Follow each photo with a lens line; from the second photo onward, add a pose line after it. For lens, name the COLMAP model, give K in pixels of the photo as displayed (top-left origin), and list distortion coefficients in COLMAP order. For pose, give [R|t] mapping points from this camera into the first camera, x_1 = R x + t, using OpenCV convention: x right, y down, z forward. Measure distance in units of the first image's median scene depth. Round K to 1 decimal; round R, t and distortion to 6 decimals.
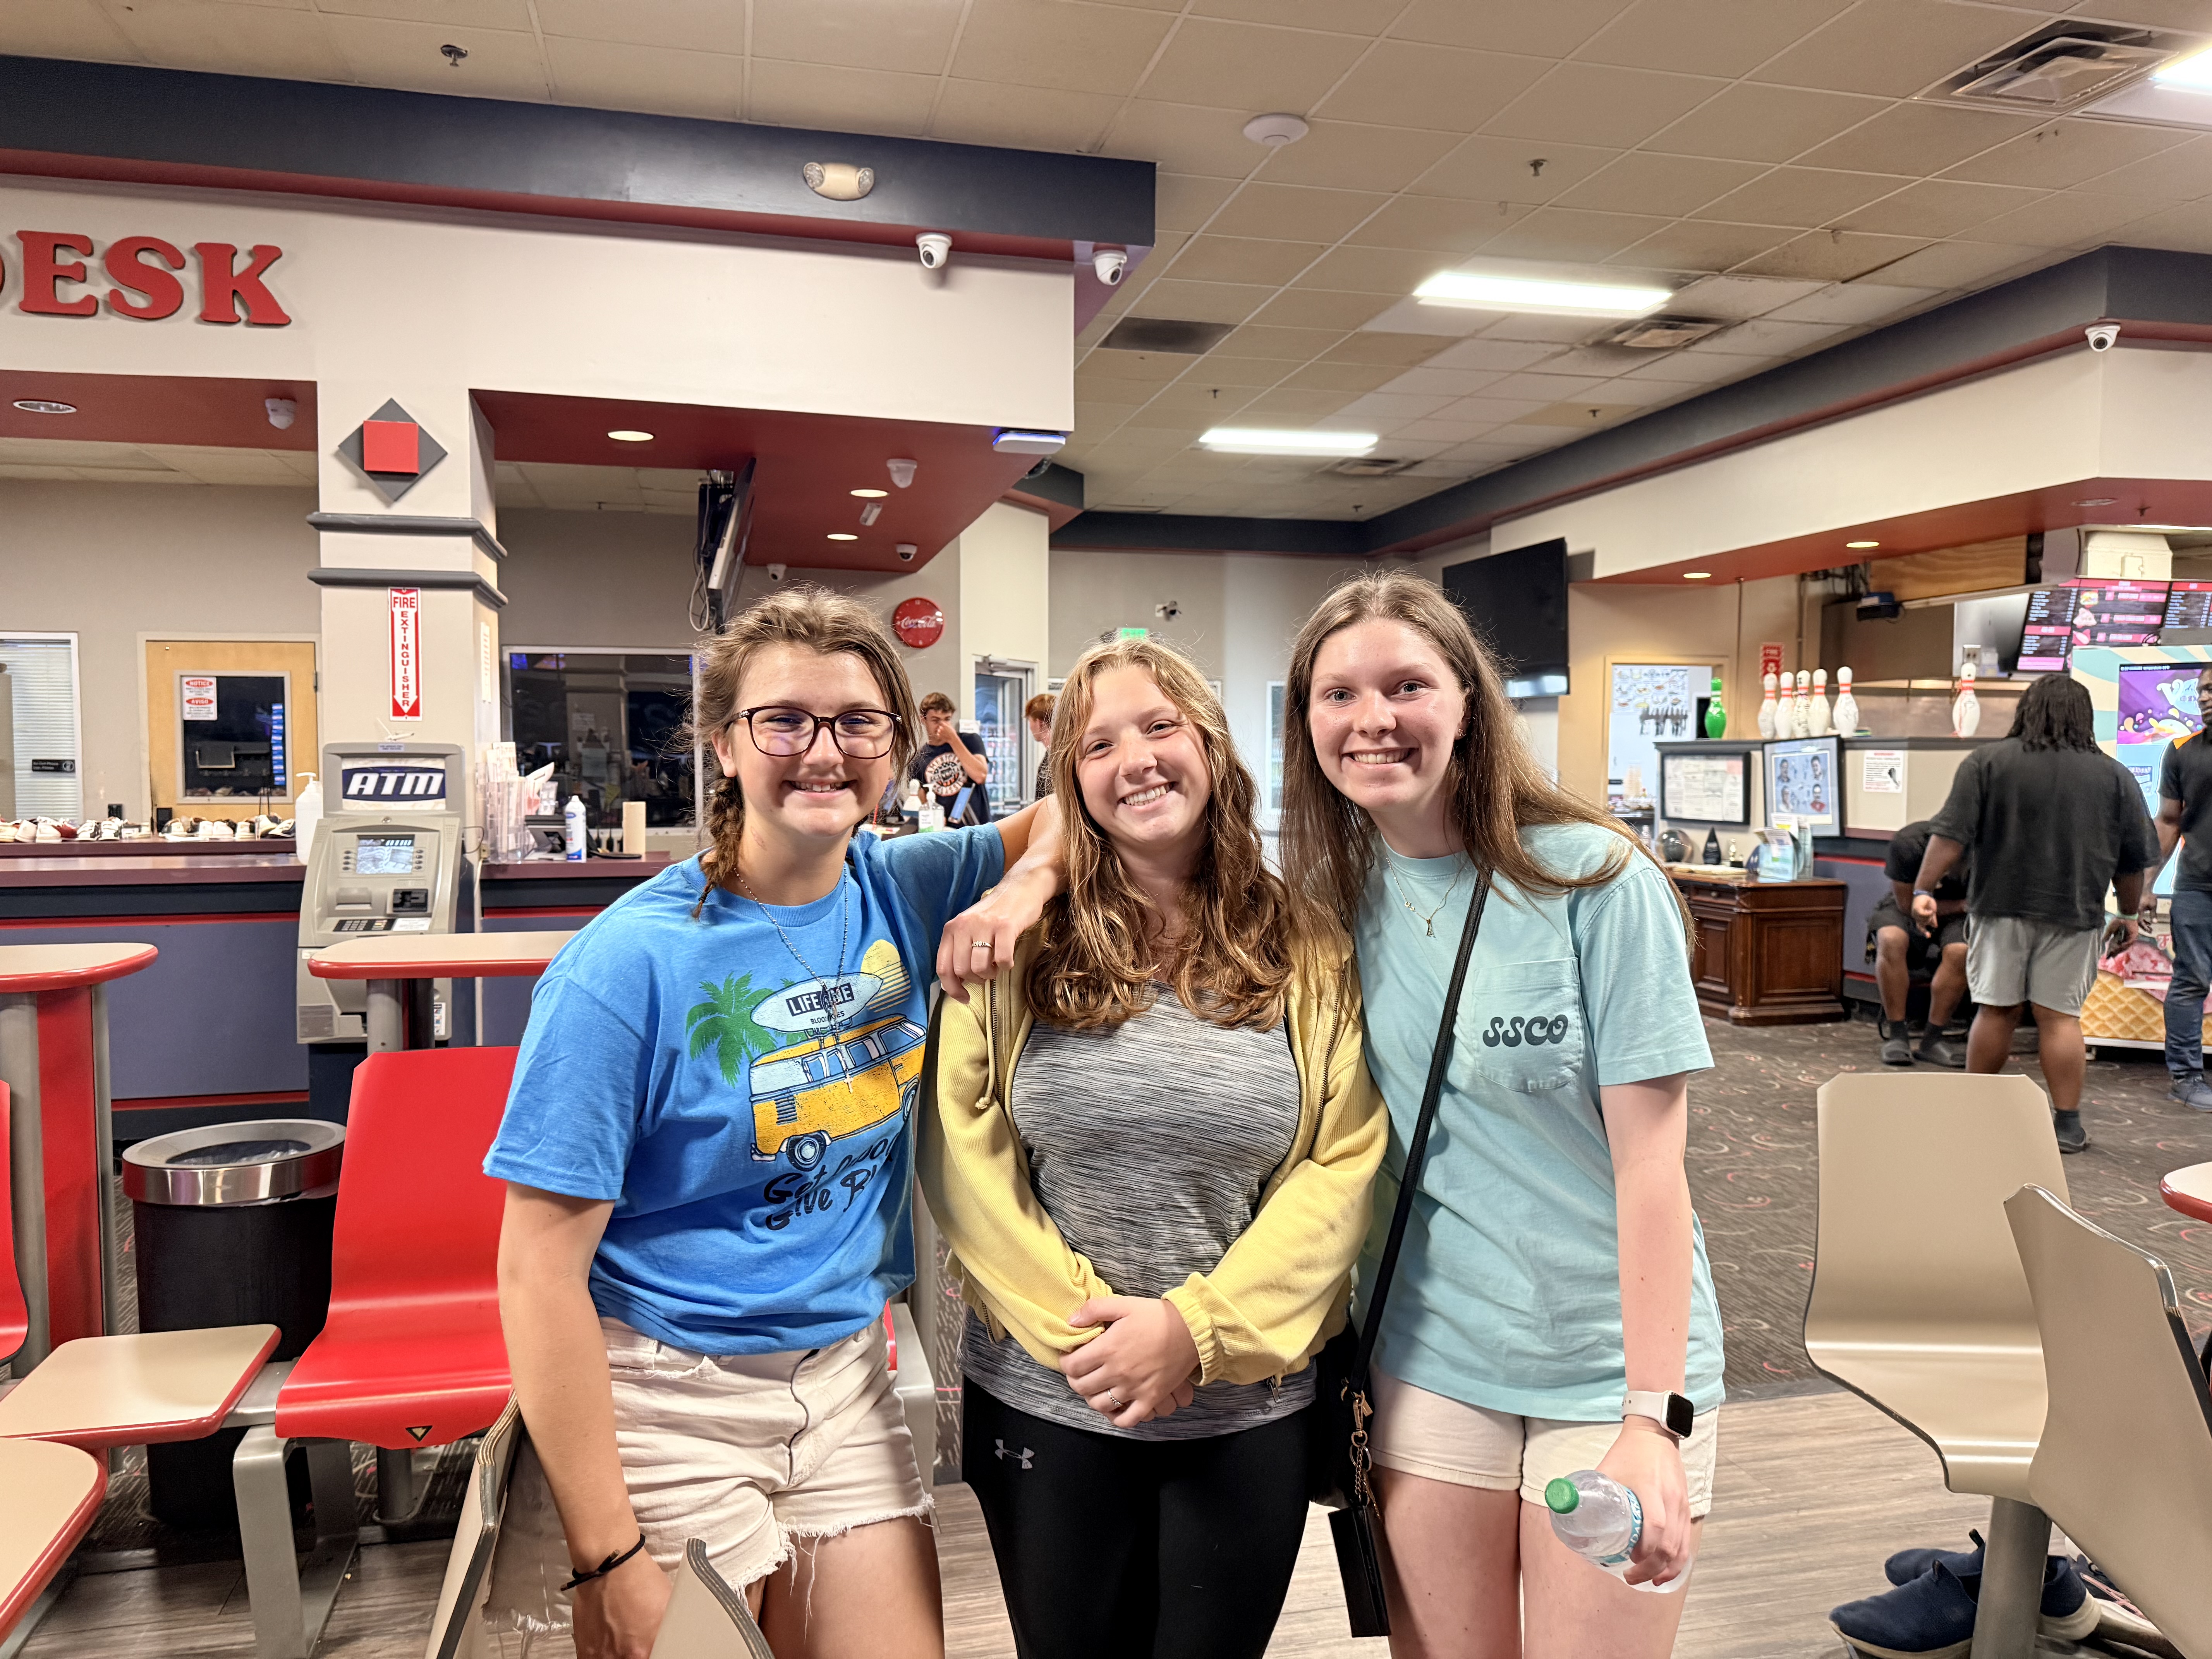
lens RADIAL K [[1576.7, 0, 1099.1], [0, 1576.7, 832.7], [0, 0, 1]] dist [0.117773, -0.169070]
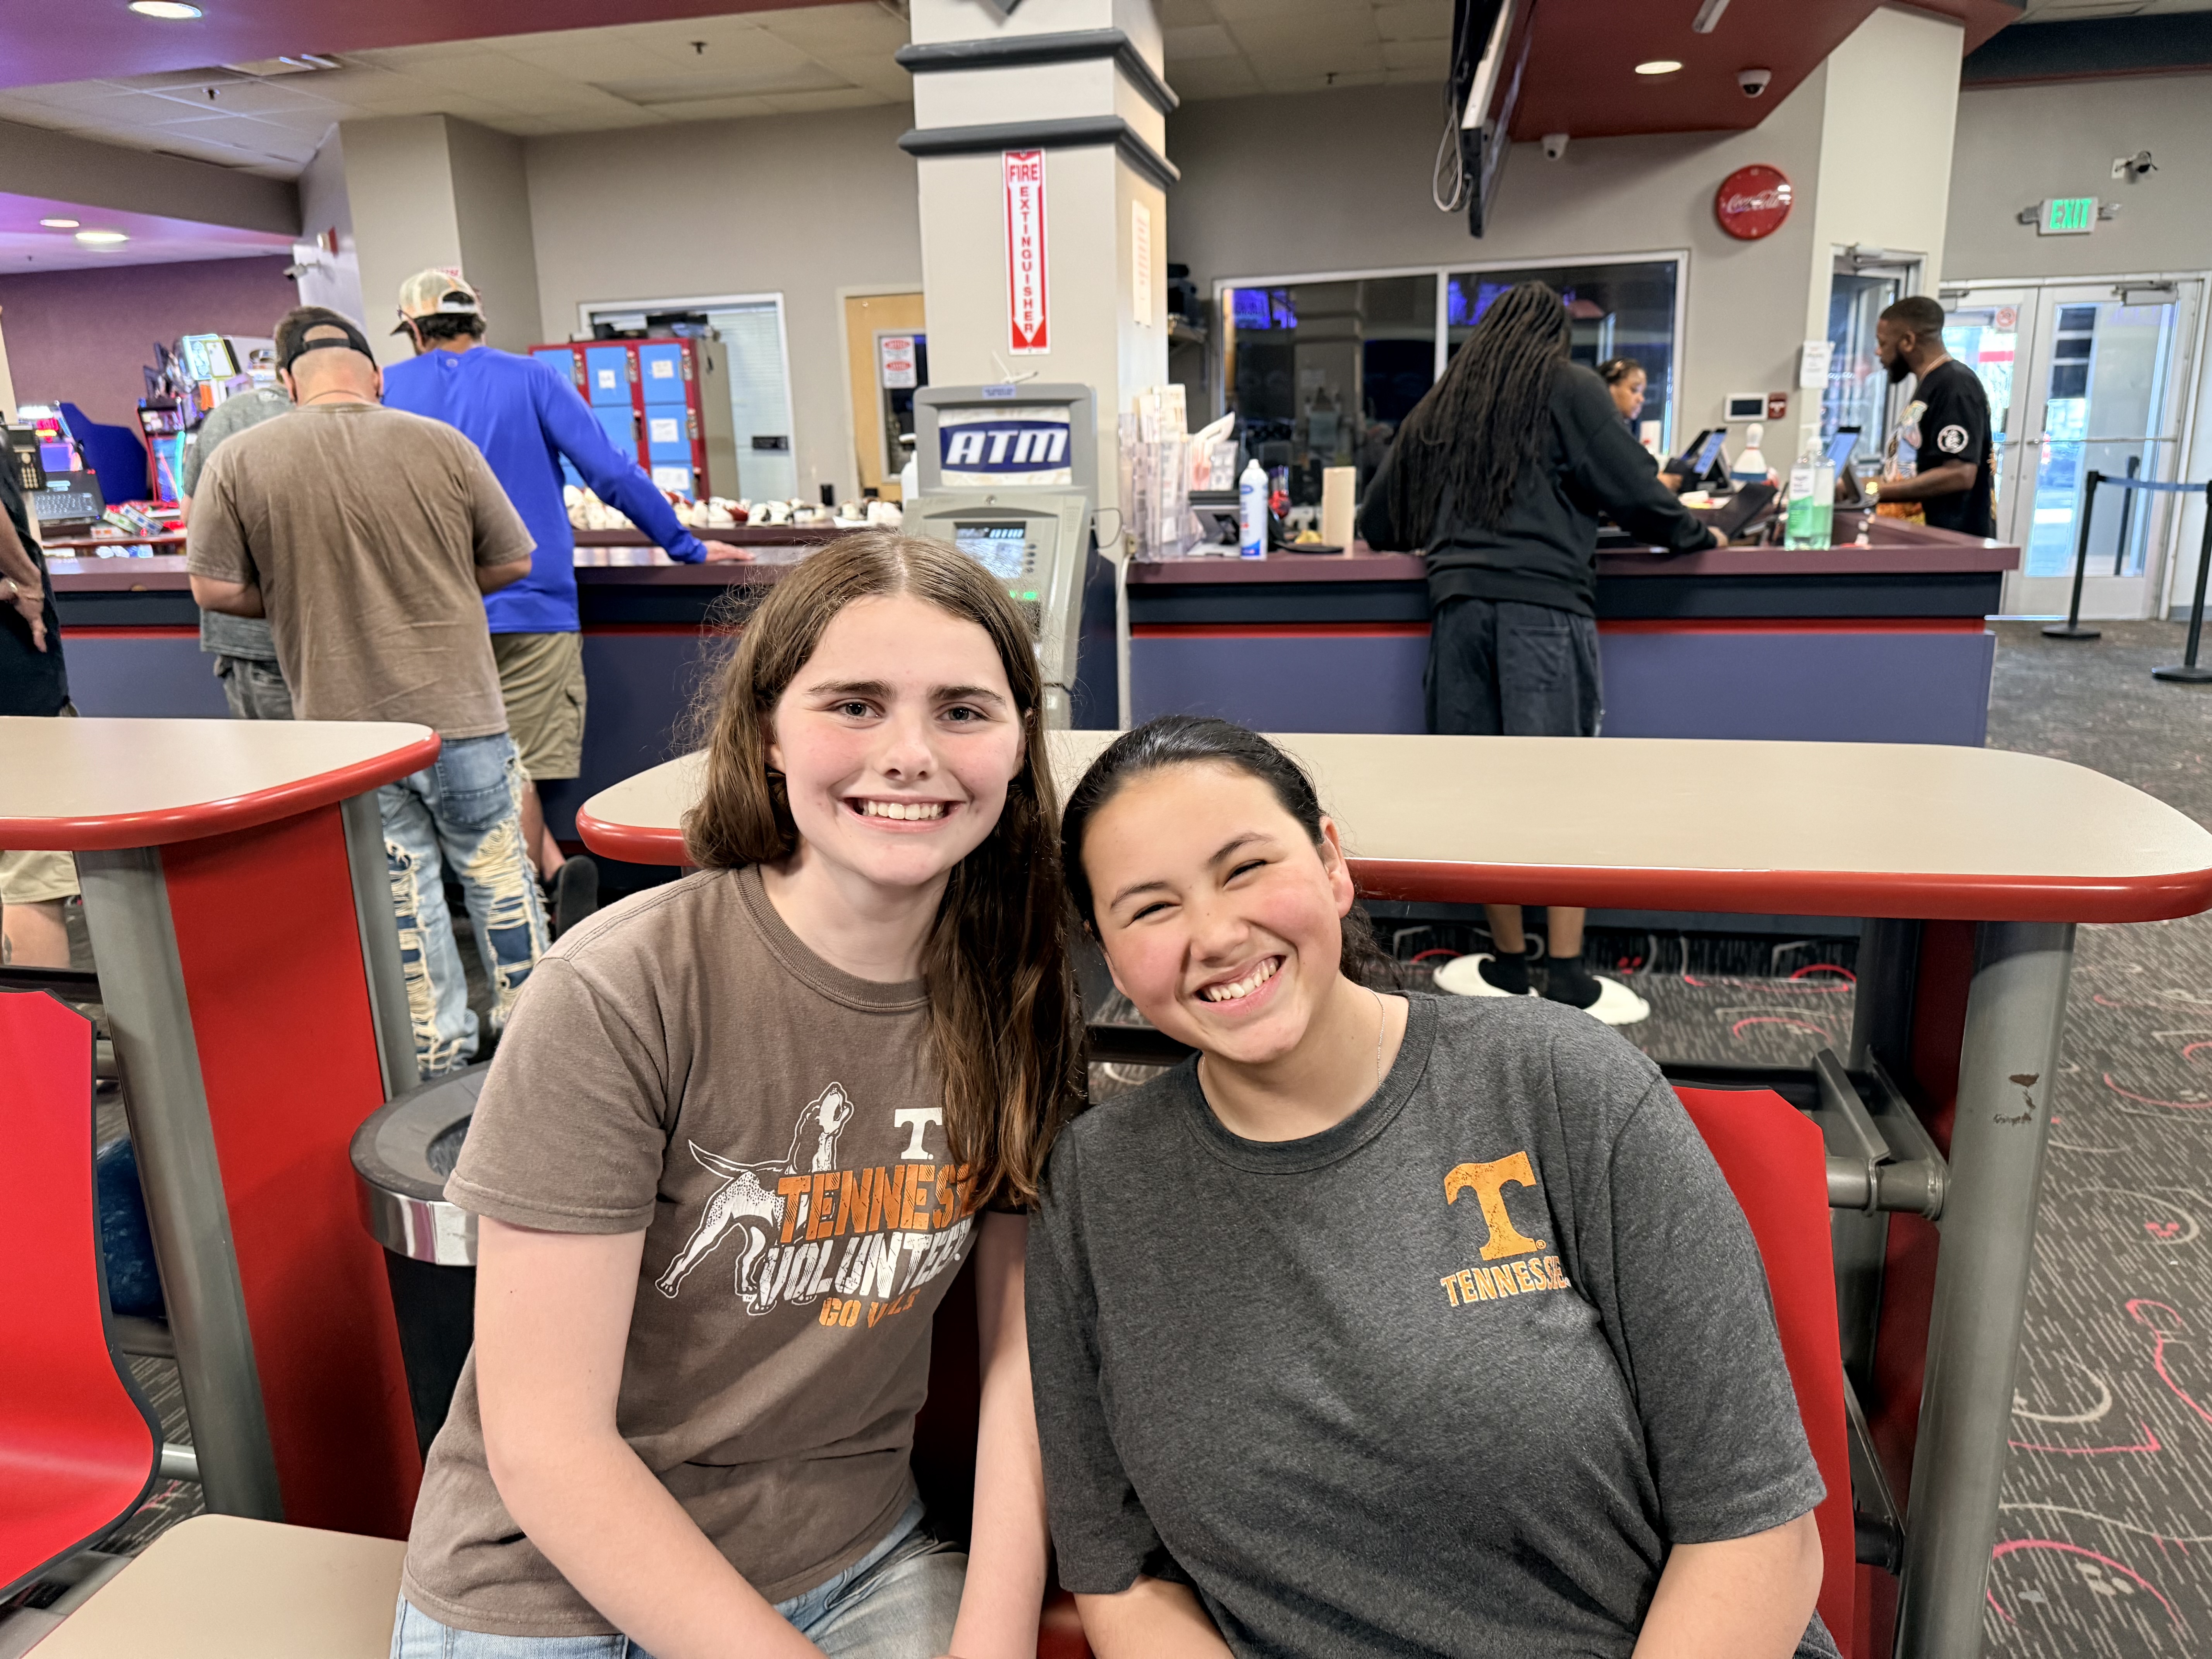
lens RADIAL K [[1576.7, 0, 1099.1], [0, 1576.7, 832.7], [0, 0, 1]] dist [0.117773, -0.169070]
pose [[0.898373, 0.079877, -0.431909, -0.080180], [0.008529, 0.979968, 0.198975, -0.002523], [0.439150, -0.182437, 0.879695, 0.336965]]
